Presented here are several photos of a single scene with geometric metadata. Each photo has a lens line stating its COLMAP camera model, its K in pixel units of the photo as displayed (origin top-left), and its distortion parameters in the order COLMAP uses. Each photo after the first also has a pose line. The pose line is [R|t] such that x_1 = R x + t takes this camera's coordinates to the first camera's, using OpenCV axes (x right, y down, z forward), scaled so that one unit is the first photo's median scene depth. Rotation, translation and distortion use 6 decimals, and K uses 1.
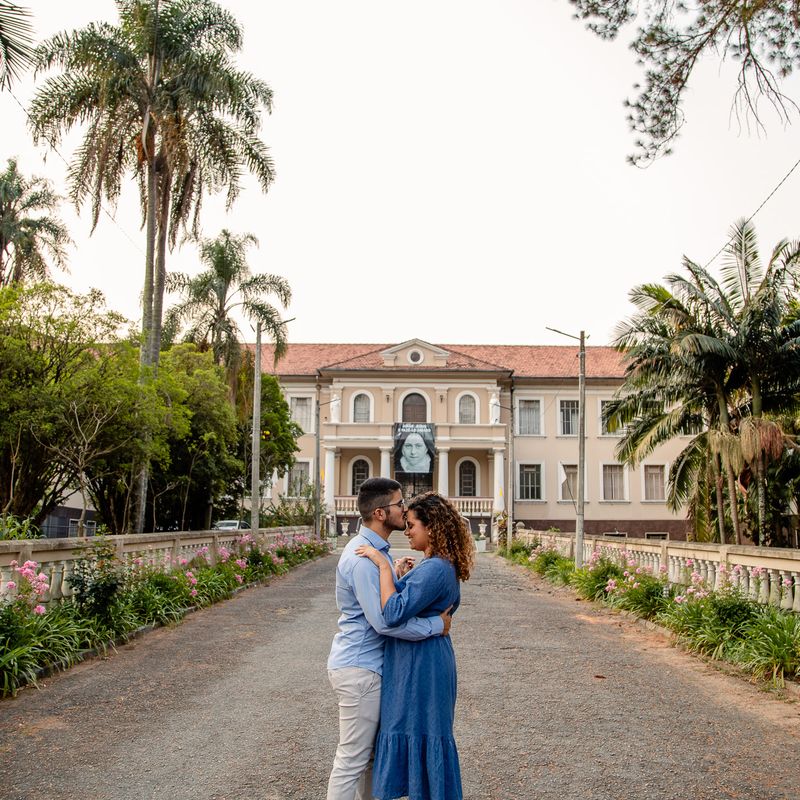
lens RADIAL K [[748.3, 0, 400.0], [0, 748.3, 400.0], [0, 0, 1]] dist [-0.004973, -0.000958]
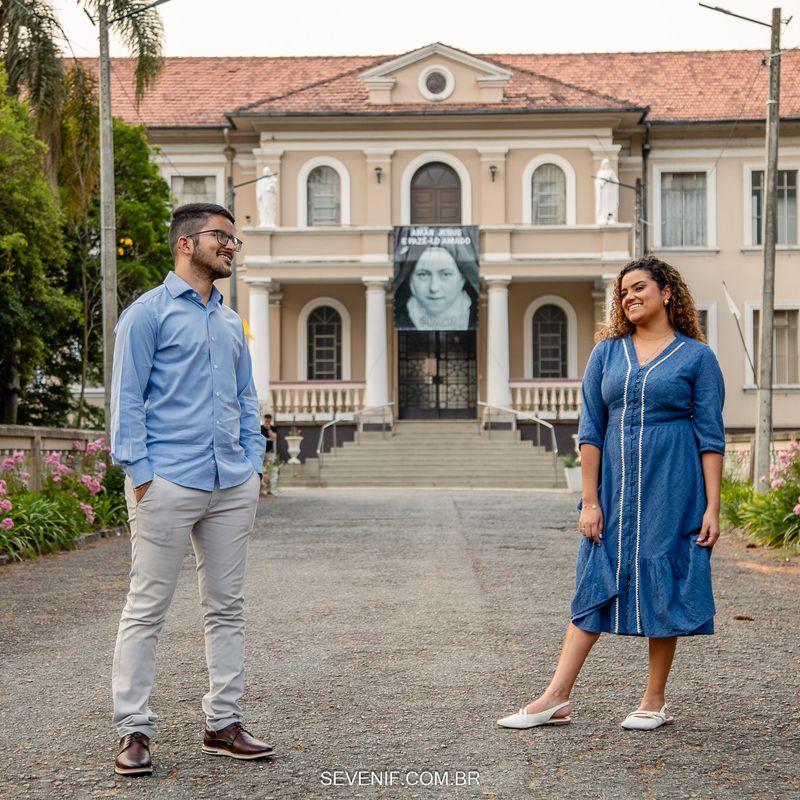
lens RADIAL K [[1781.5, 0, 400.0], [0, 1781.5, 400.0], [0, 0, 1]] dist [0.185579, 0.455499]
pose [[0.999774, -0.015671, -0.014397, 0.011180], [0.017088, 0.994401, 0.104279, 0.022334], [0.012682, -0.104501, 0.994444, -0.130182]]
